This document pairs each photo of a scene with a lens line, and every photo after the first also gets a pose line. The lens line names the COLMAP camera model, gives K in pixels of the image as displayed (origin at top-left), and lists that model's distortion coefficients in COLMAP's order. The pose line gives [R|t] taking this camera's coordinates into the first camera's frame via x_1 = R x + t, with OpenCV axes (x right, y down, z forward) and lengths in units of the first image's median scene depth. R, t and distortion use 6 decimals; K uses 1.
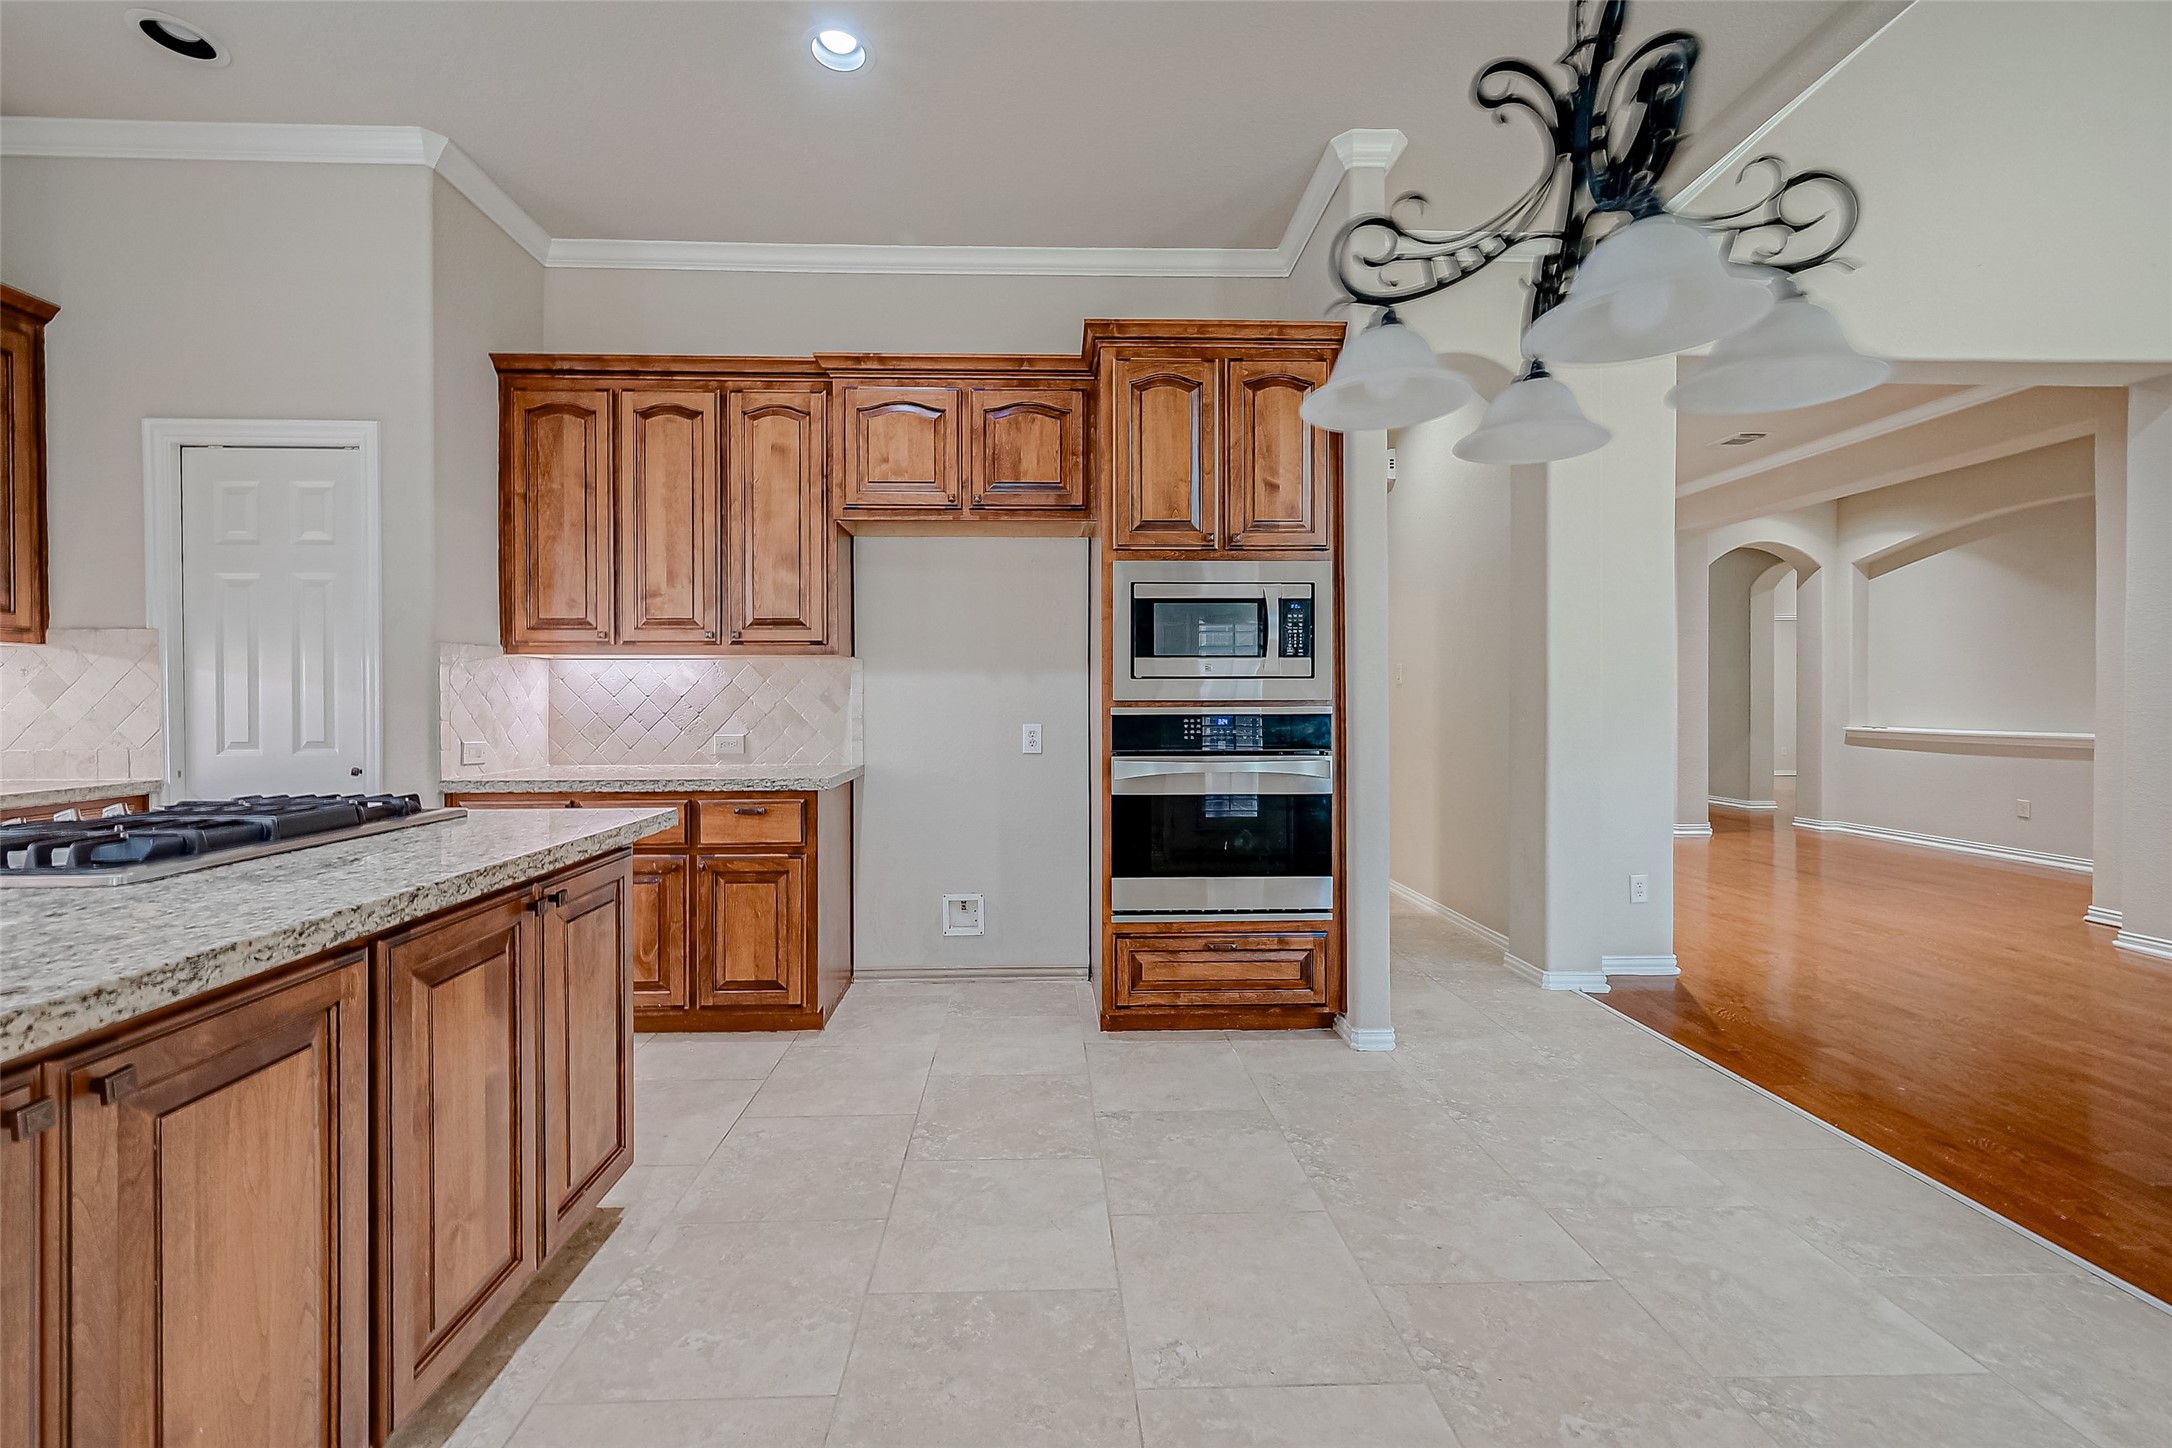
lens RADIAL K [[874.4, 0, 1050.8], [0, 874.4, 709.0], [0, 0, 1]] dist [-0.000903, 0.001843]
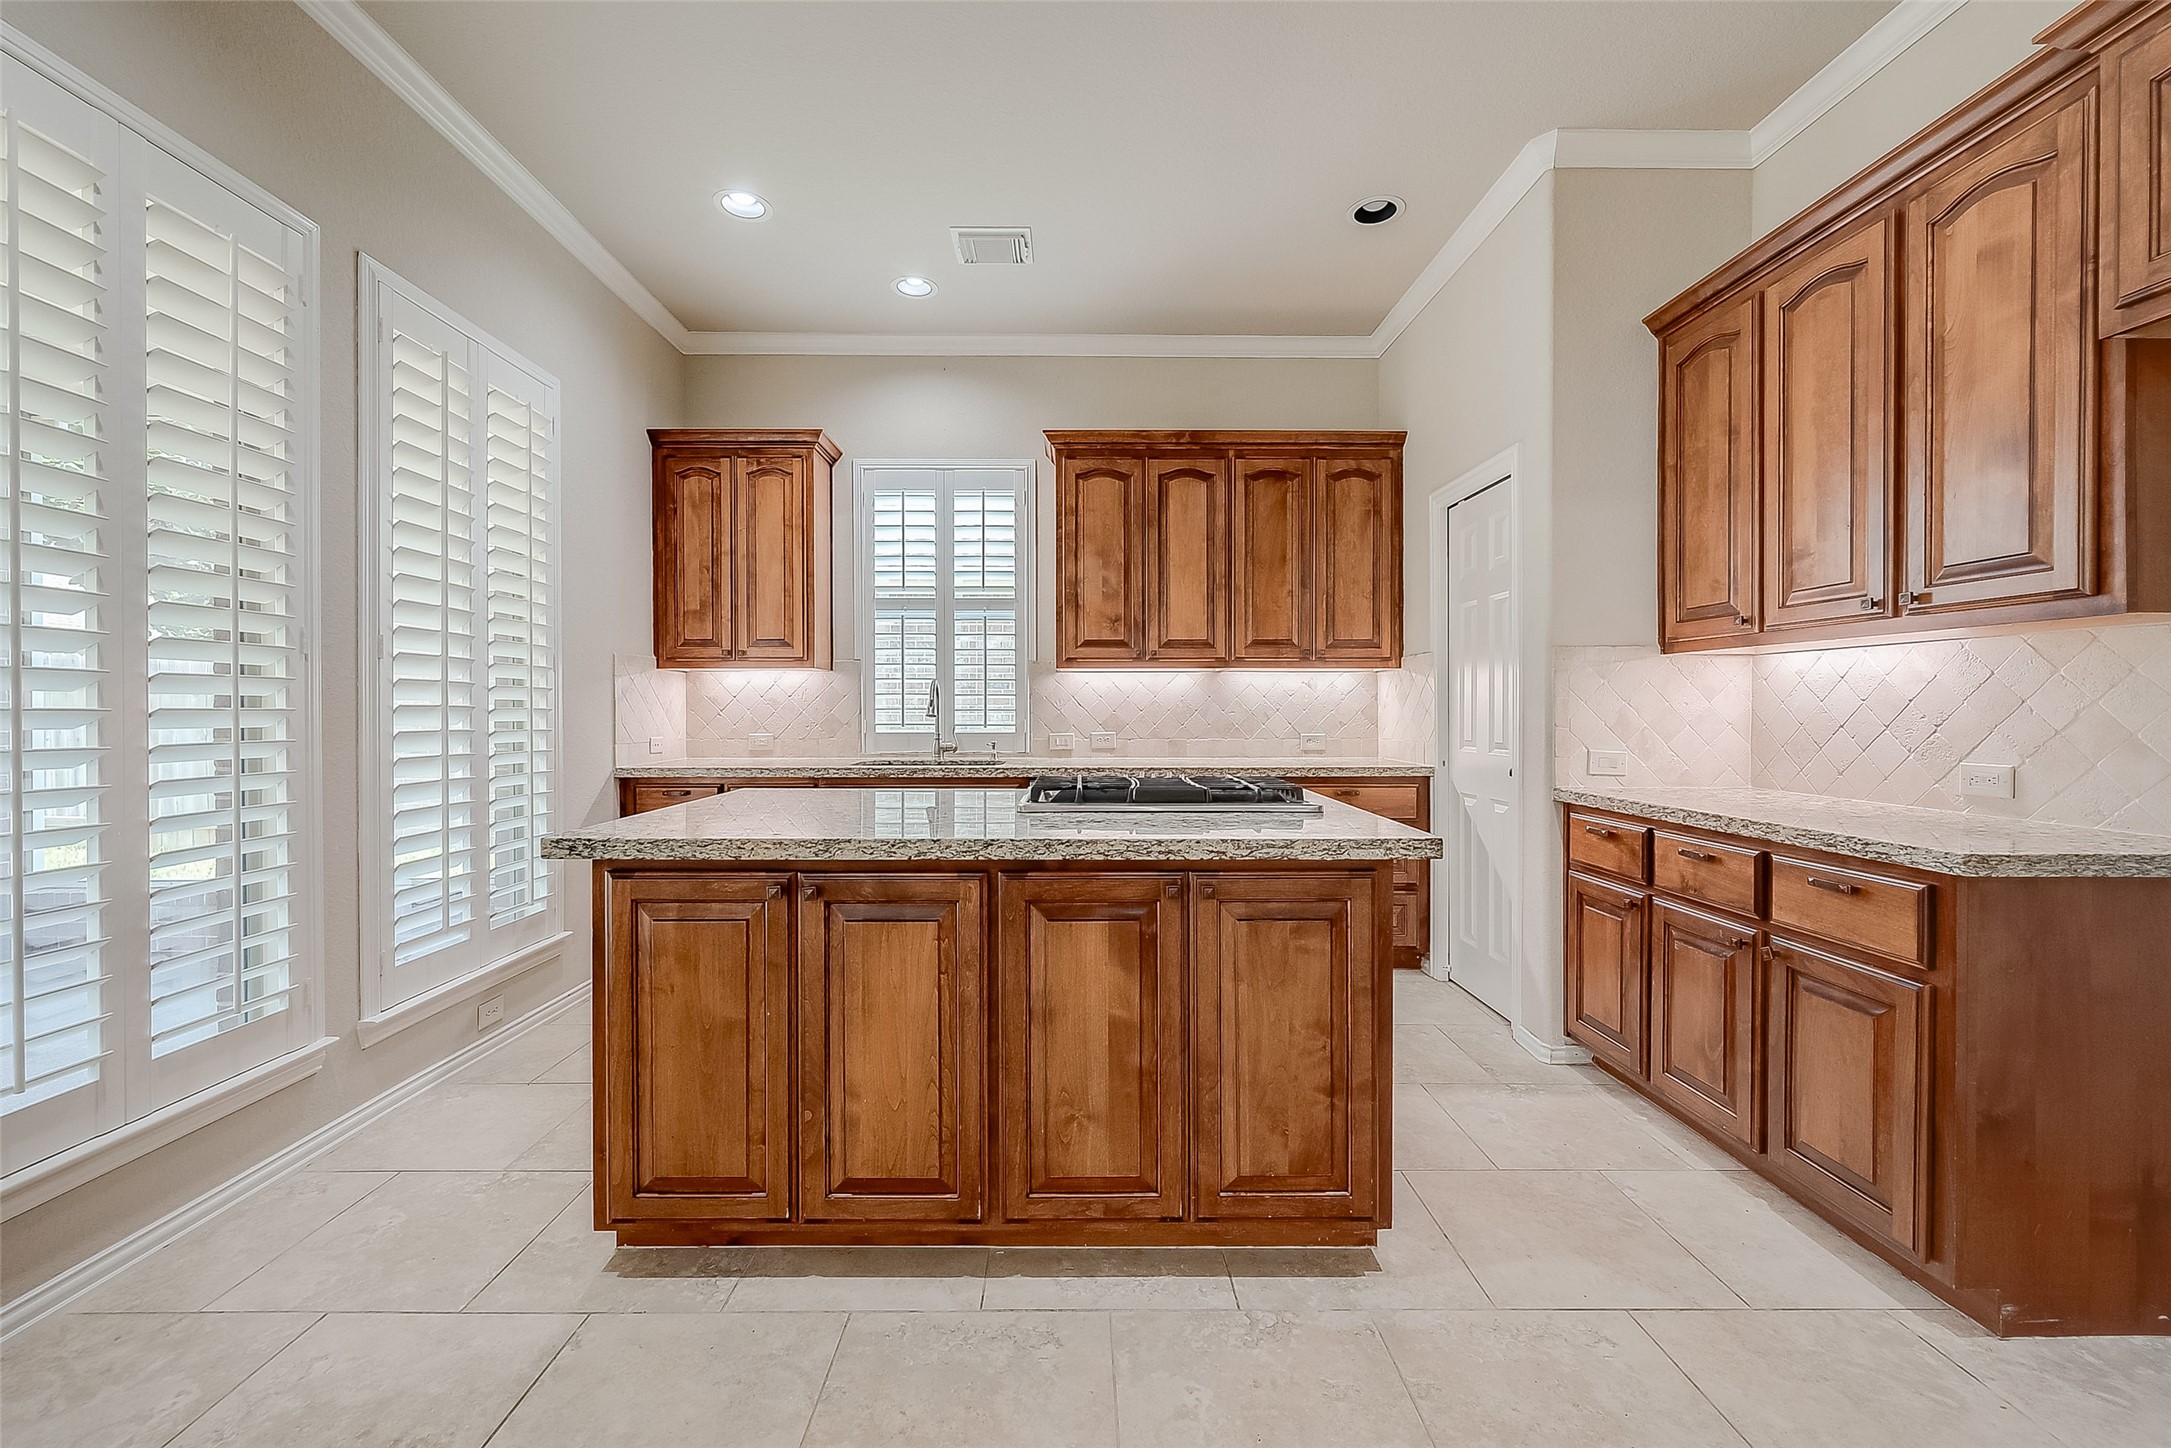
lens RADIAL K [[874.0, 0, 1081.1], [0, 874.0, 708.6], [0, 0, 1]] dist [-0.000903, 0.001843]
pose [[-0.015694, 0.000980, -0.999876, 0.258164], [-0.009314, 0.999956, 0.001126, -0.003701], [0.999833, 0.009330, -0.015685, 0.437370]]
